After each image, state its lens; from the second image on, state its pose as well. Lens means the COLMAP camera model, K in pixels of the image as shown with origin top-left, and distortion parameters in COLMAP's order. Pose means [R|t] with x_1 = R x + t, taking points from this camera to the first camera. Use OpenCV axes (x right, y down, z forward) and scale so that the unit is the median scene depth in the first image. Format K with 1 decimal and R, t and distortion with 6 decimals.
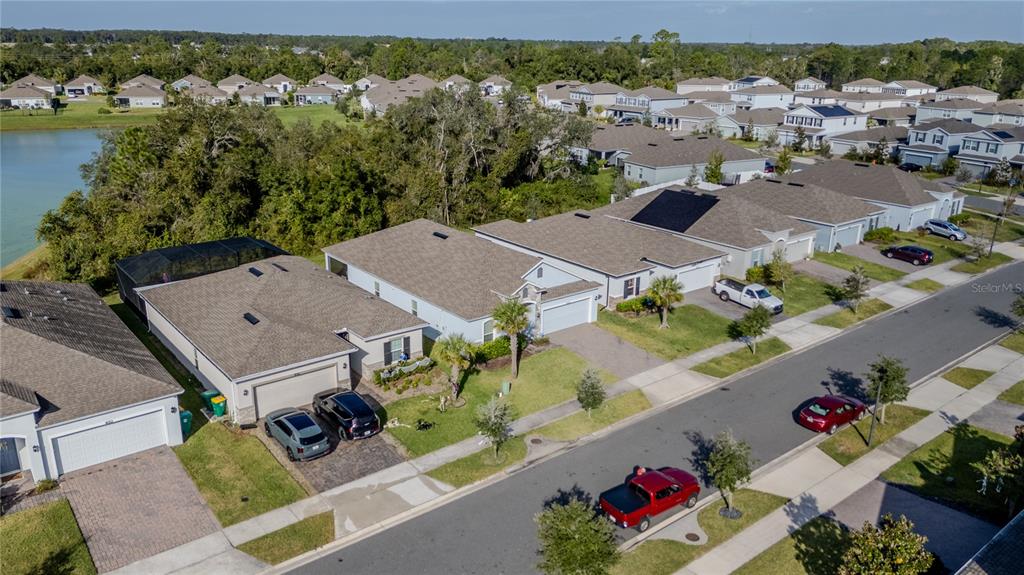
lens RADIAL K [[750.0, 0, 517.6], [0, 750.0, 288.8], [0, 0, 1]] dist [0.085358, -0.095382]
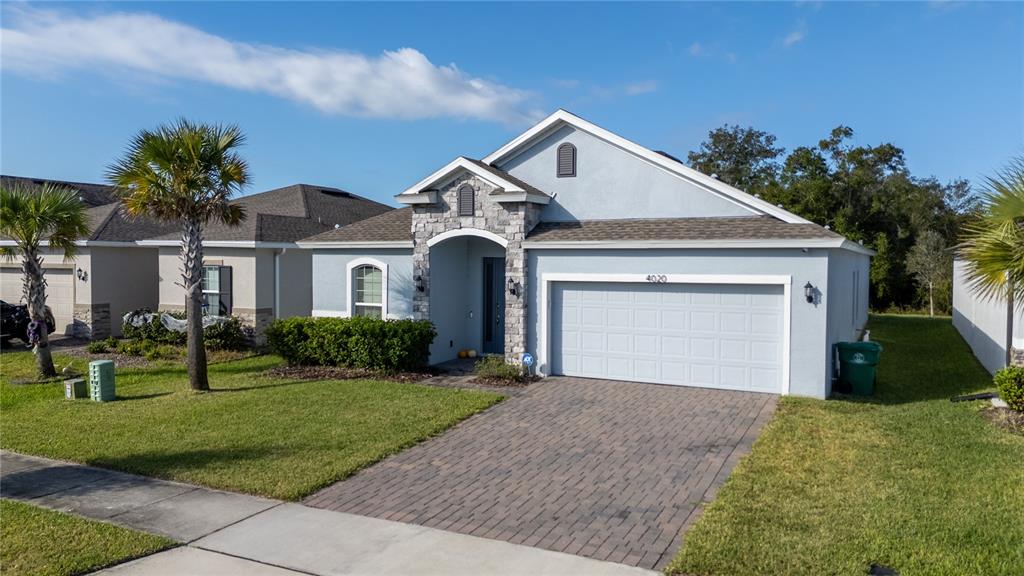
lens RADIAL K [[750.0, 0, 517.6], [0, 750.0, 289.3], [0, 0, 1]] dist [0.085358, -0.095382]
pose [[0.408322, 0.021965, -0.912574, 0.287445], [-0.282776, 0.953577, -0.103574, 0.062833], [0.867935, 0.300346, 0.395578, 0.818055]]
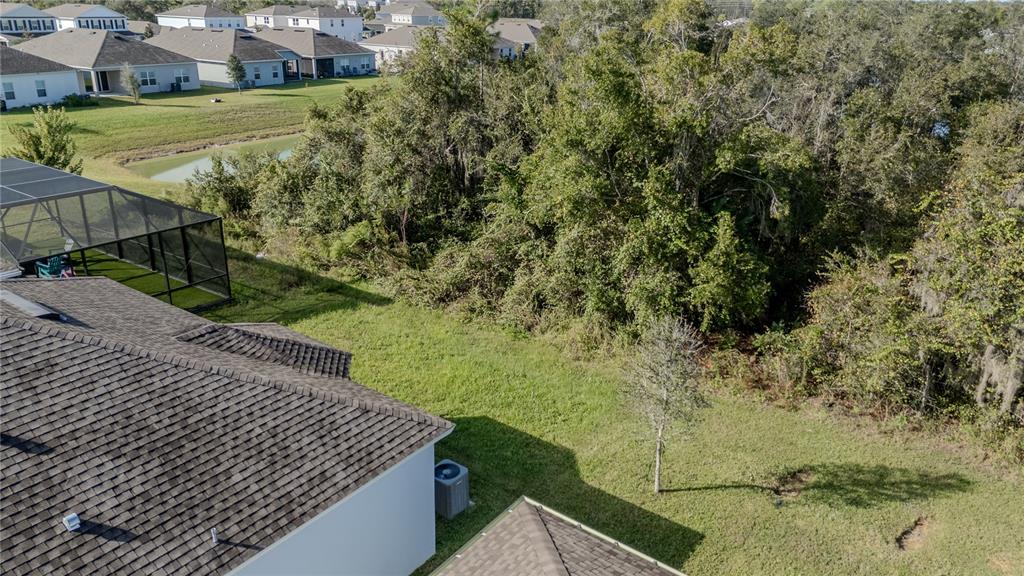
lens RADIAL K [[750.0, 0, 517.6], [0, 750.0, 289.3], [0, 0, 1]] dist [0.085358, -0.095382]
pose [[0.252605, 0.333142, -0.908409, 0.087721], [-0.315994, 0.915782, 0.247975, -0.208158], [0.914515, 0.224412, 0.336602, 1.196520]]
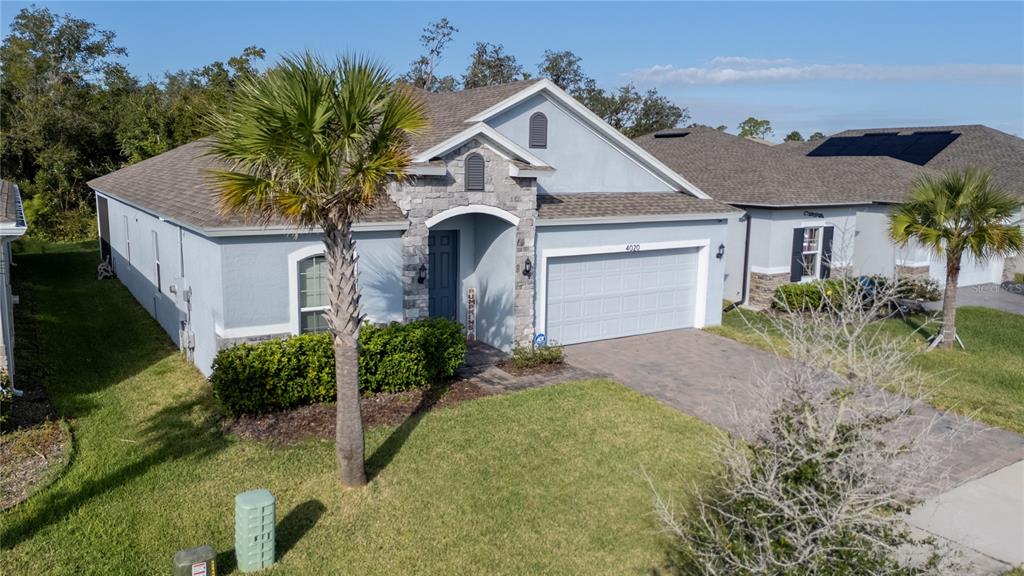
lens RADIAL K [[750.0, 0, 517.6], [0, 750.0, 289.3], [0, 0, 1]] dist [0.085358, -0.095382]
pose [[0.994573, 0.016194, -0.102770, 0.050442], [-0.031875, 0.987738, -0.152835, 0.082025], [0.099035, 0.155281, 0.982894, 0.664901]]
